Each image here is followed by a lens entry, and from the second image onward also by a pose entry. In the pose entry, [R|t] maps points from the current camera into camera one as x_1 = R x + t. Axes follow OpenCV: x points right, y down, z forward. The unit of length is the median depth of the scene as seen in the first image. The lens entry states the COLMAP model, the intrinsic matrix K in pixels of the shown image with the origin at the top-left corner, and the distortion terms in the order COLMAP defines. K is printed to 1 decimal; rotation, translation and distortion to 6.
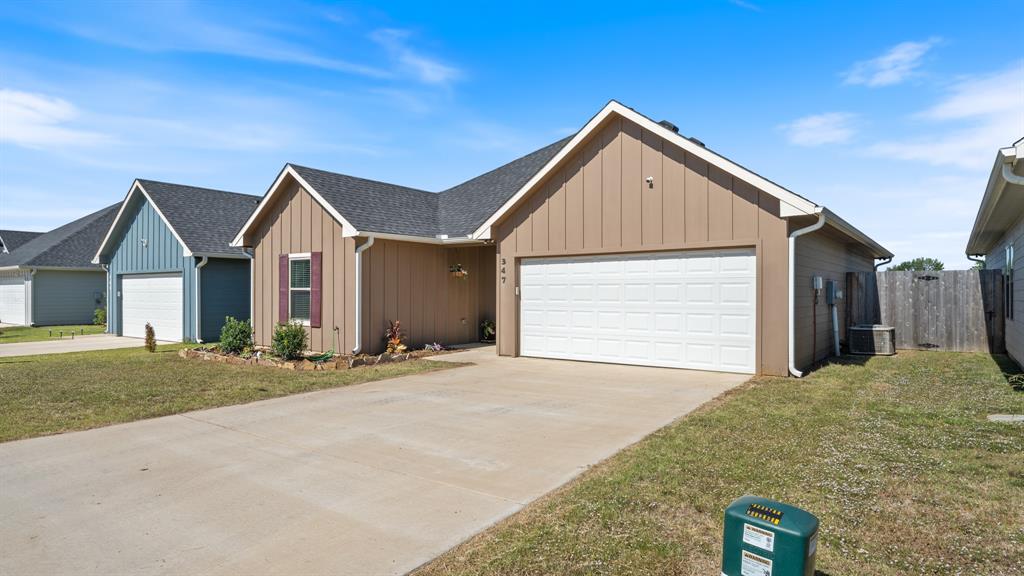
lens RADIAL K [[532.4, 0, 512.0], [0, 532.4, 287.2], [0, 0, 1]] dist [0.003063, 0.000316]
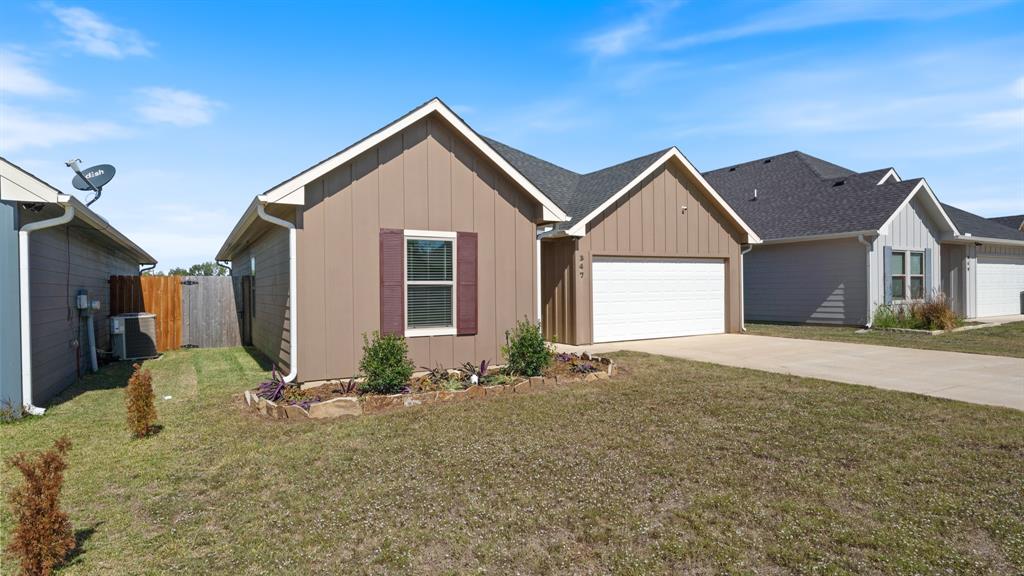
lens RADIAL K [[579.1, 0, 512.1], [0, 579.1, 287.6], [0, 0, 1]] dist [0.023808, 0.000467]
pose [[0.367611, -0.002138, 0.929977, -1.033812], [0.008536, 0.999963, -0.001075, 0.010685], [-0.929941, 0.008333, 0.367615, 0.616433]]
